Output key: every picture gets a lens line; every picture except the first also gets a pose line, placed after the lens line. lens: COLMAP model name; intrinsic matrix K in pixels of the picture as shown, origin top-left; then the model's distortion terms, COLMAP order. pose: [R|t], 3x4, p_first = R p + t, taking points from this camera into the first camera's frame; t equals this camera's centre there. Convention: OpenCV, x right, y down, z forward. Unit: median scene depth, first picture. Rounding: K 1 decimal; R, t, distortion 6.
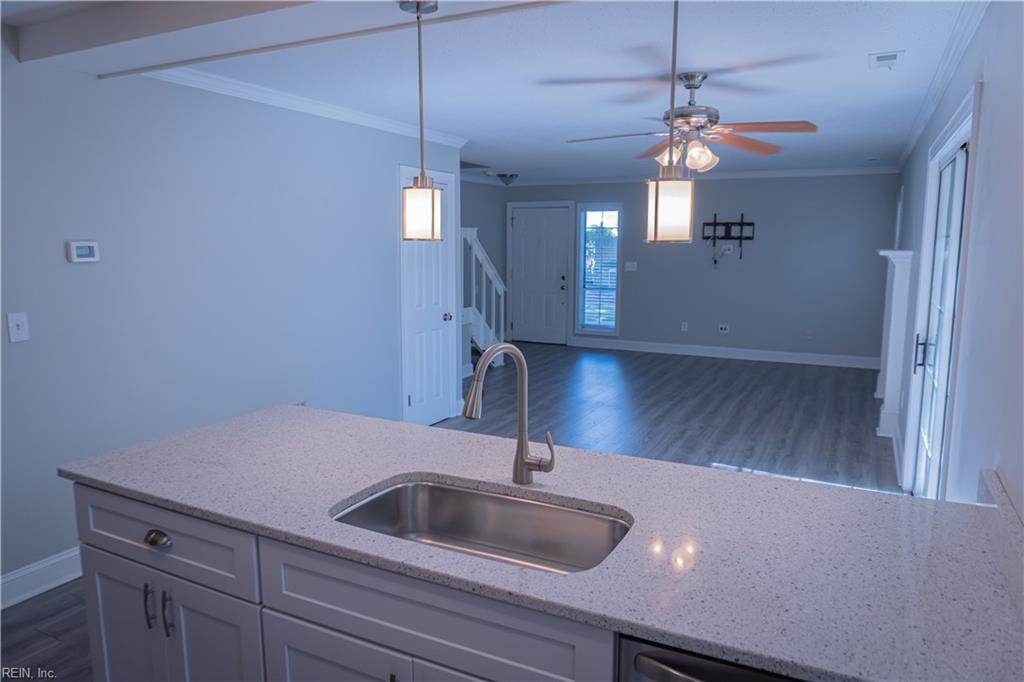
lens RADIAL K [[679.6, 0, 515.5], [0, 679.6, 343.4], [0, 0, 1]] dist [-0.015602, -0.004393]
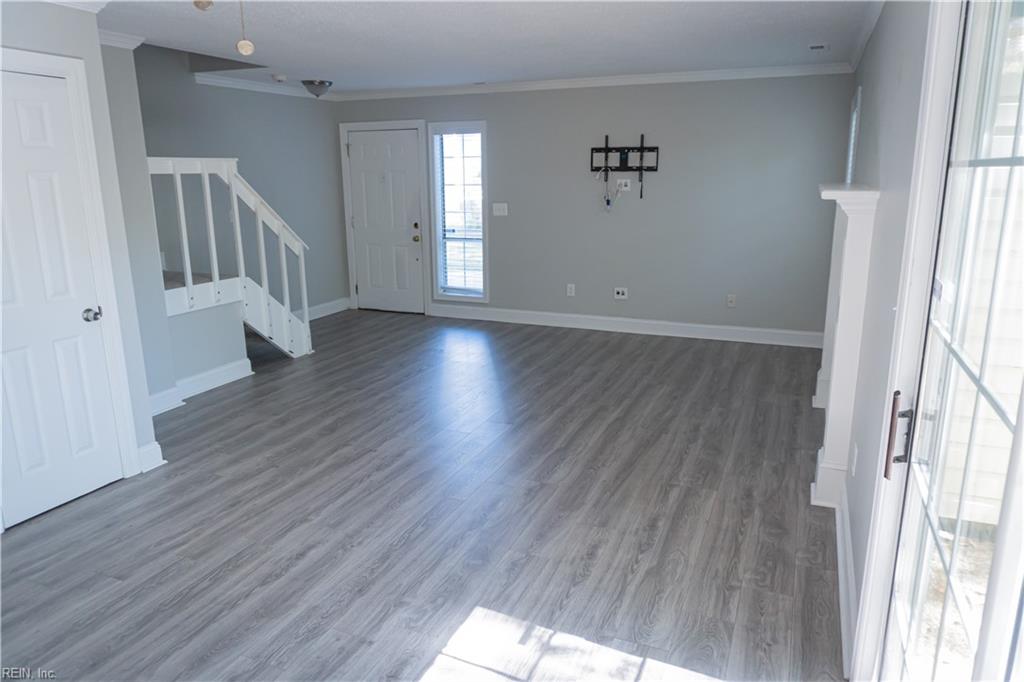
lens RADIAL K [[683.5, 0, 517.7], [0, 683.5, 339.3], [0, 0, 1]] dist [-0.022142, -0.005241]
pose [[0.997520, -0.025877, 0.065449, 0.168132], [0.019976, 0.995807, 0.089273, -0.047032], [-0.067485, -0.087745, 0.993854, 0.302901]]
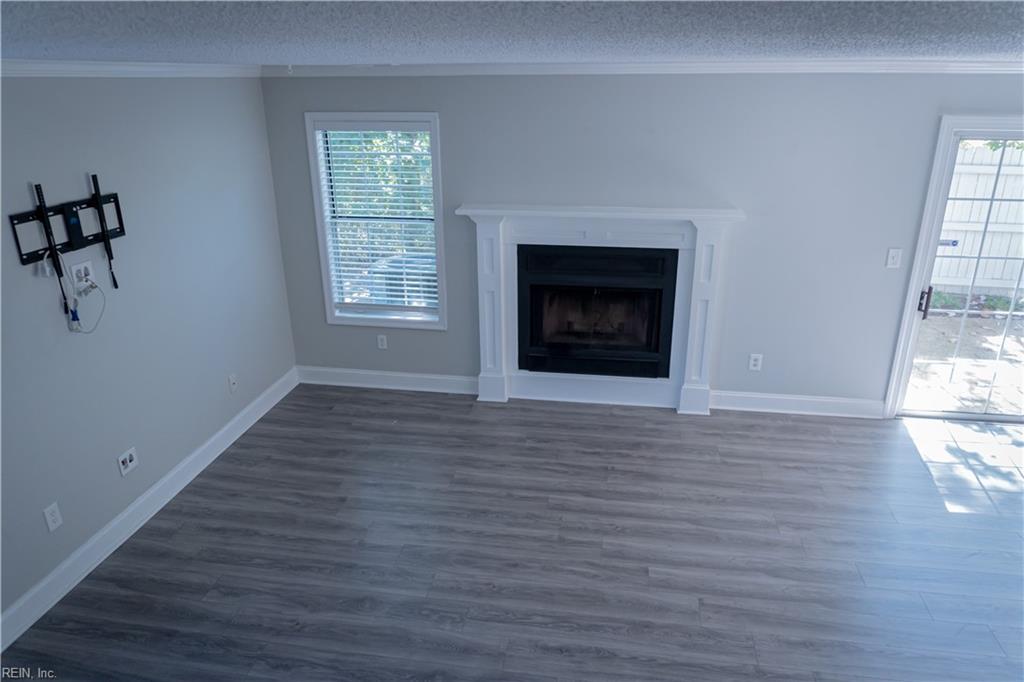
lens RADIAL K [[683.5, 0, 517.7], [0, 683.5, 339.3], [0, 0, 1]] dist [-0.022142, -0.005241]
pose [[-0.301821, -0.336653, 0.891947, -0.121016], [0.149189, 0.907373, 0.392958, -0.248846], [-0.941619, 0.251671, -0.223639, 0.996009]]
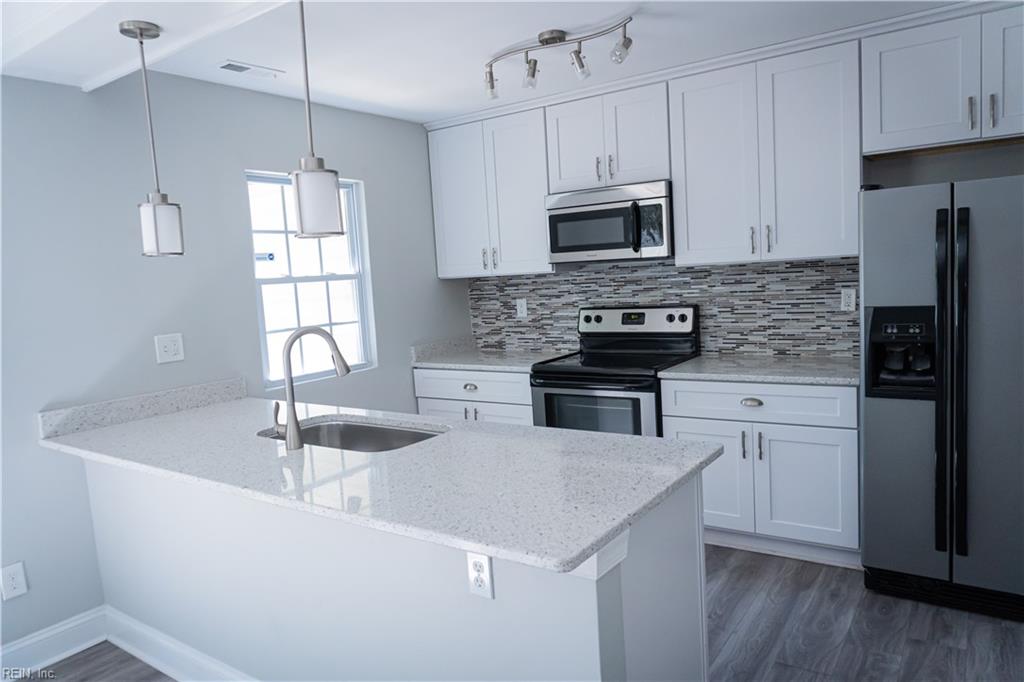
lens RADIAL K [[683.5, 0, 517.7], [0, 683.5, 339.3], [0, 0, 1]] dist [-0.022142, -0.005241]
pose [[-0.989202, 0.047078, 0.138795, -0.134871], [0.080249, 0.966413, 0.244143, -0.059658], [-0.122640, 0.252645, -0.959755, 0.500585]]
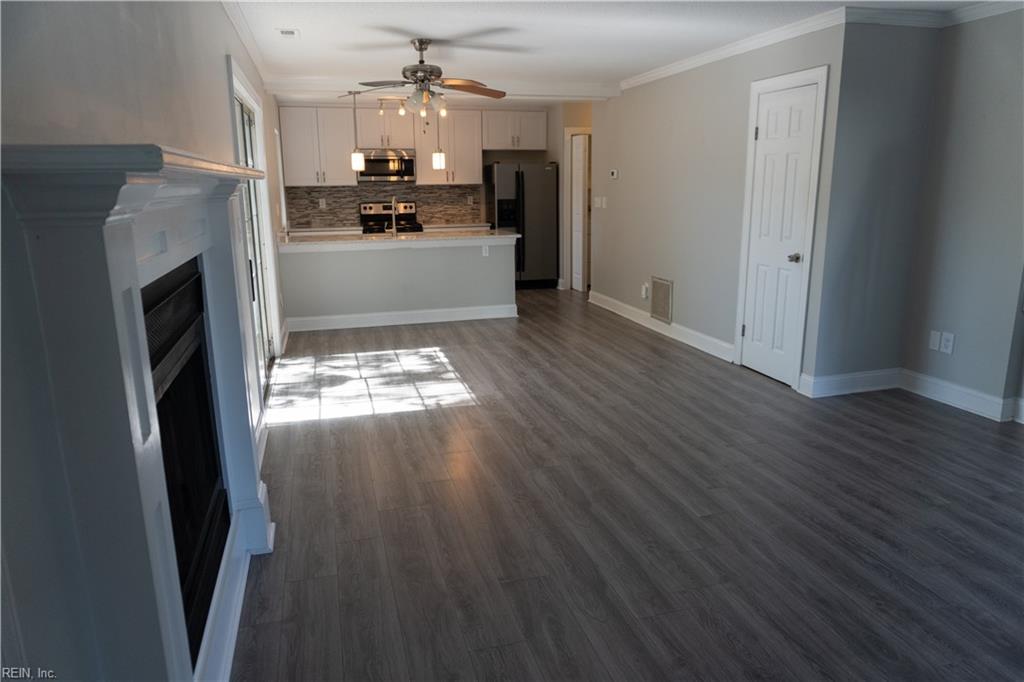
lens RADIAL K [[688.1, 0, 516.2], [0, 688.1, 343.1], [0, 0, 1]] dist [-0.020143, 0.000828]
pose [[-0.735201, 0.162382, -0.658112, 0.508851], [-0.089262, 0.939236, 0.331464, -0.135480], [0.671946, 0.302437, -0.676032, 1.014463]]
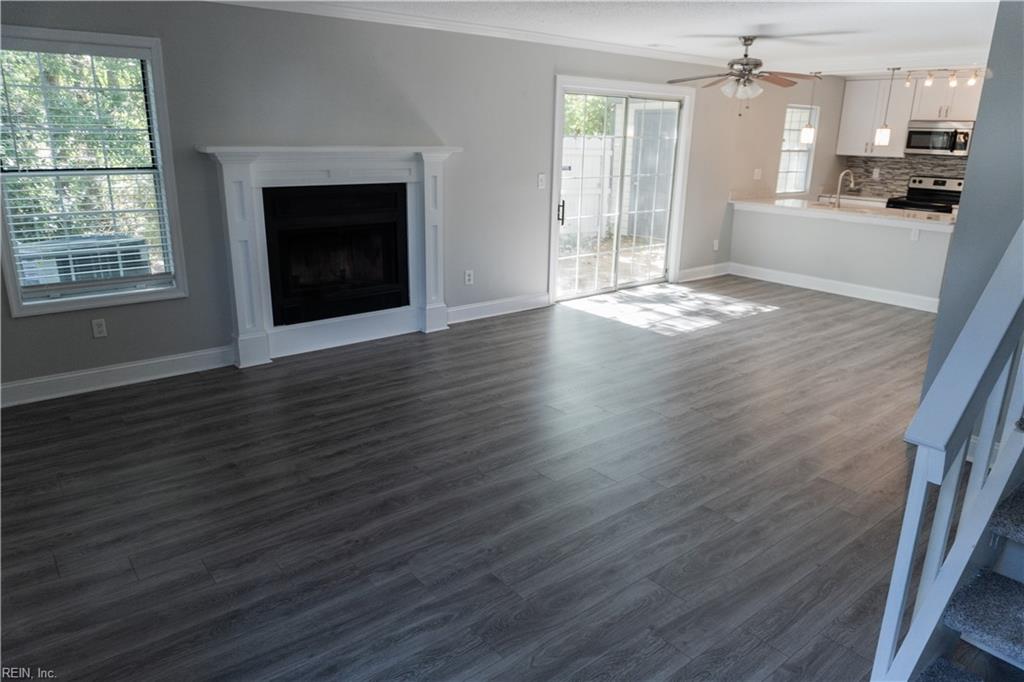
lens RADIAL K [[679.6, 0, 515.5], [0, 679.6, 343.4], [0, 0, 1]] dist [-0.015602, -0.004393]
pose [[-0.912069, -0.135853, 0.386878, 0.020266], [0.043104, 0.906525, 0.419947, -0.196987], [-0.407765, 0.399696, -0.820957, 1.284077]]
